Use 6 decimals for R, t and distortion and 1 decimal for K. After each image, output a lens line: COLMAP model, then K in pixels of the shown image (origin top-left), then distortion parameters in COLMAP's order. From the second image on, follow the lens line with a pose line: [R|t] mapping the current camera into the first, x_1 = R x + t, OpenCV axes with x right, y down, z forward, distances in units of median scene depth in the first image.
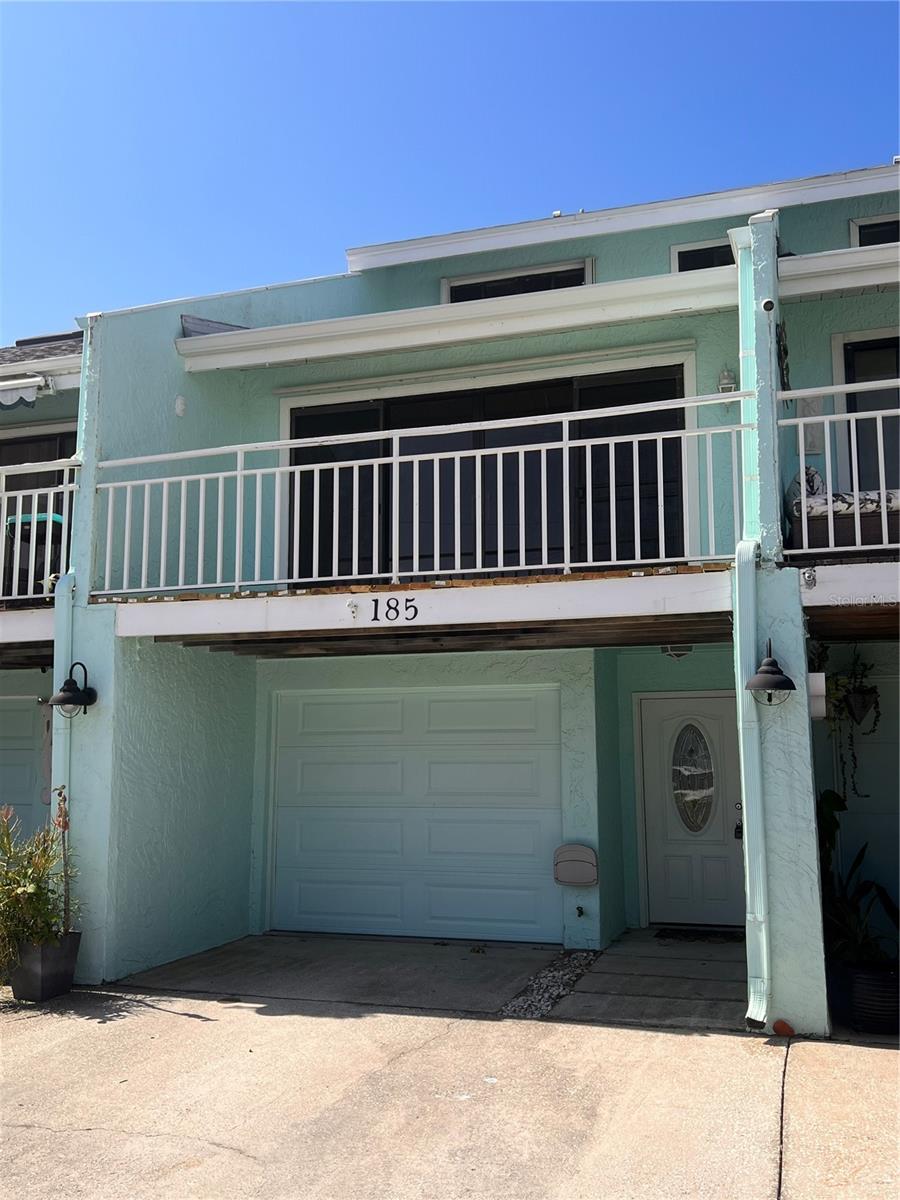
lens RADIAL K [[1092.5, 0, 458.4], [0, 1092.5, 603.3], [0, 0, 1]] dist [0.028446, 0.000000]
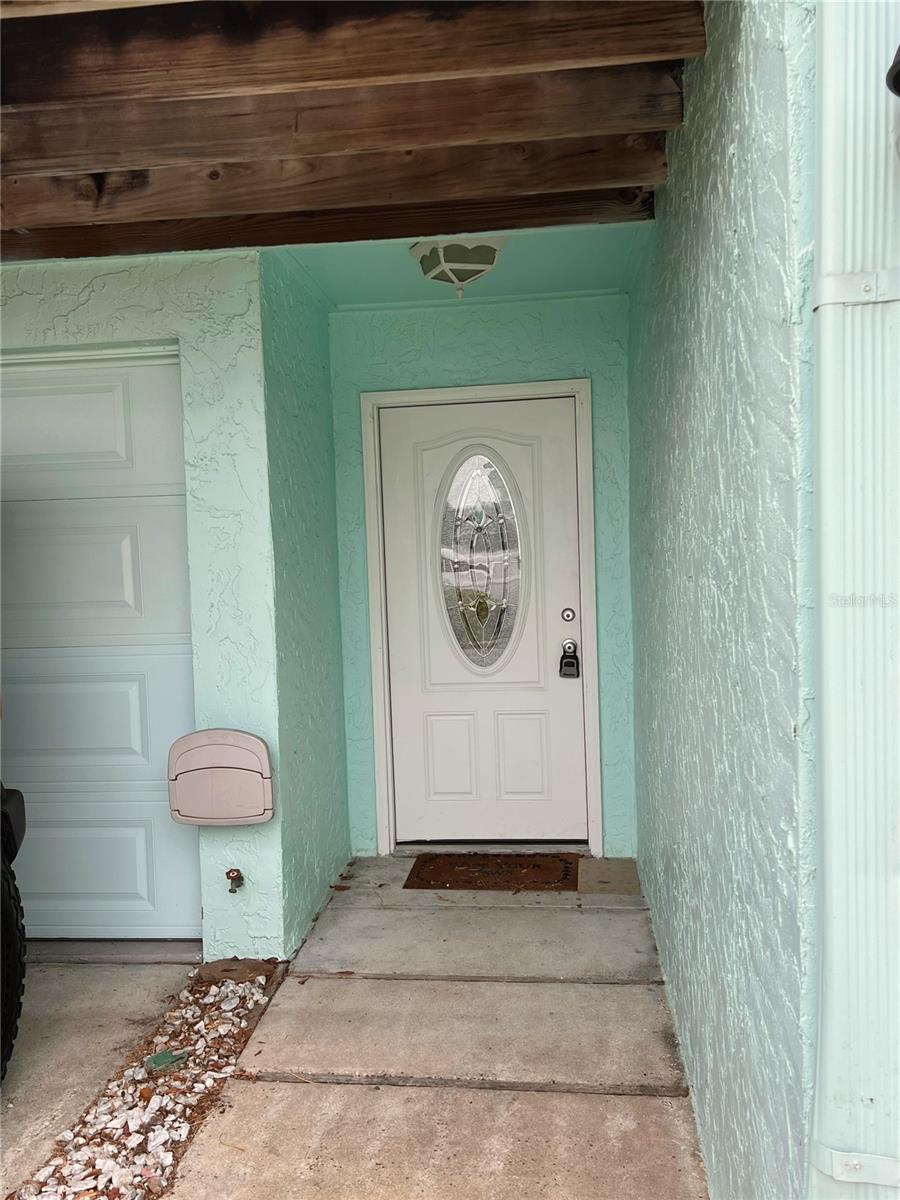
lens RADIAL K [[1092.5, 0, 449.1], [0, 1092.5, 601.6], [0, 0, 1]] dist [0.028446, 0.000000]
pose [[0.976257, -0.034787, 0.213805, 0.118546], [-0.006456, 0.981910, 0.189240, 0.105294], [-0.216520, -0.186127, 0.958371, 0.669592]]
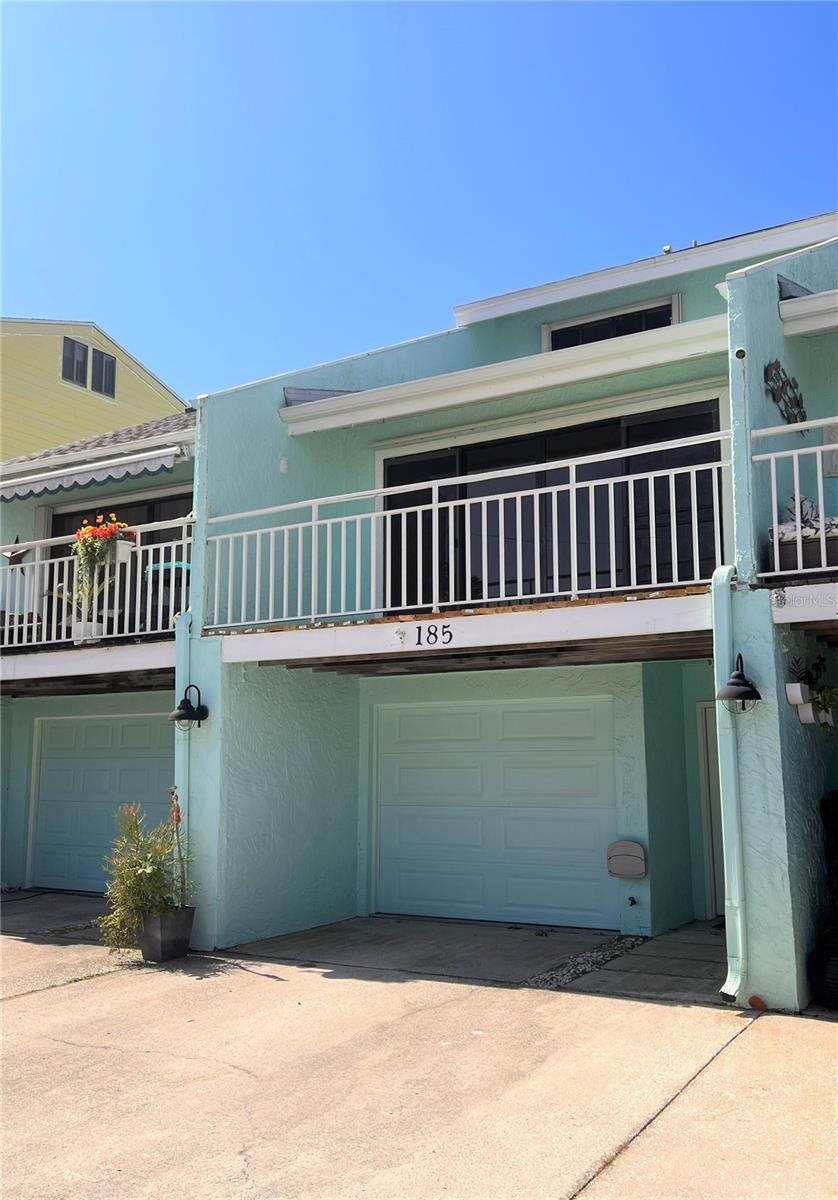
lens RADIAL K [[1055.6, 0, 459.7], [0, 1055.6, 608.4], [0, 0, 1]] dist [0.055422, -0.046201]
pose [[0.980173, -0.033252, -0.195336, 0.179598], [0.031980, 0.999442, -0.009662, -0.010409], [0.195548, 0.003224, 0.980689, -0.096631]]
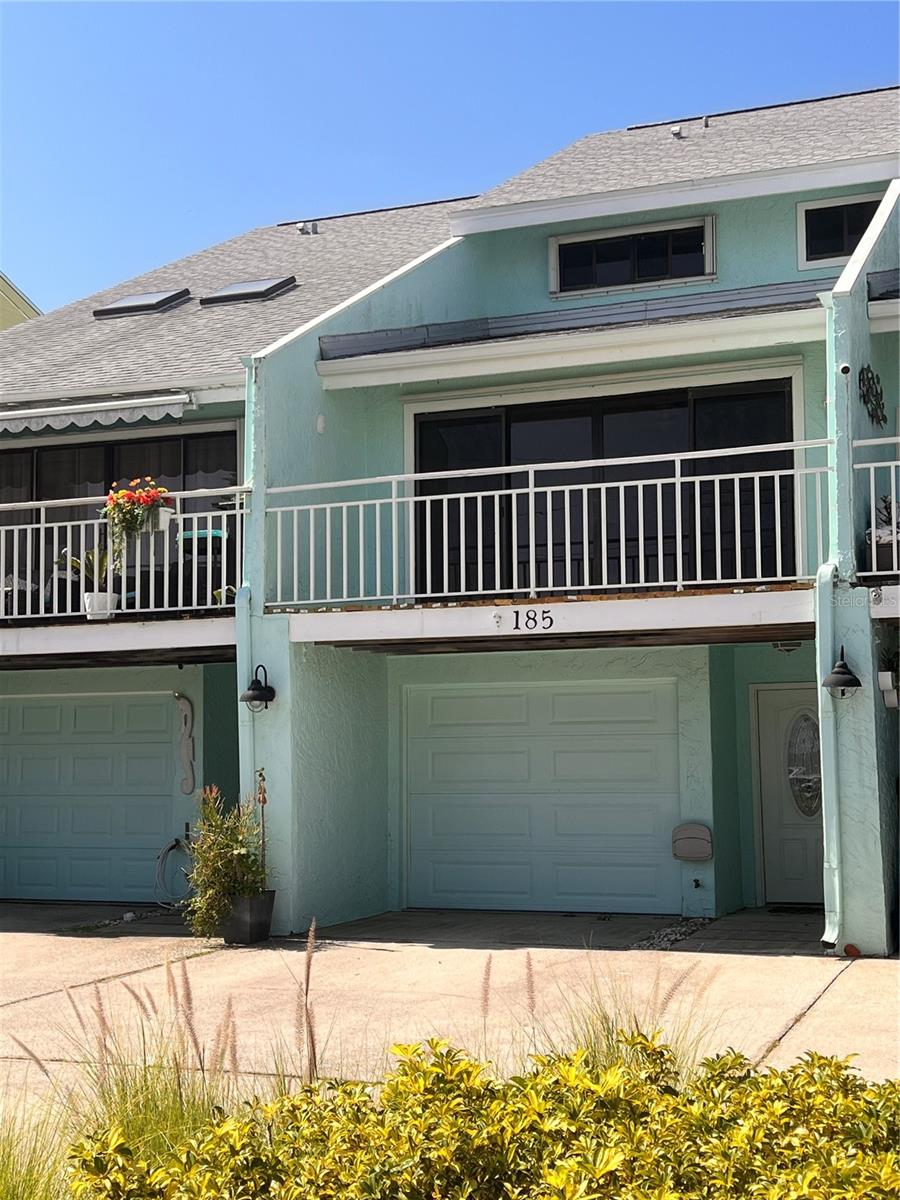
lens RADIAL K [[1658.3, 0, 447.1], [0, 1658.3, 604.1], [0, 0, 1]] dist [0.079971, 0.000000]
pose [[0.998493, -0.011309, -0.053702, -0.052840], [0.013578, 0.999022, 0.042078, -0.083804], [0.053174, -0.042744, 0.997670, -0.761803]]
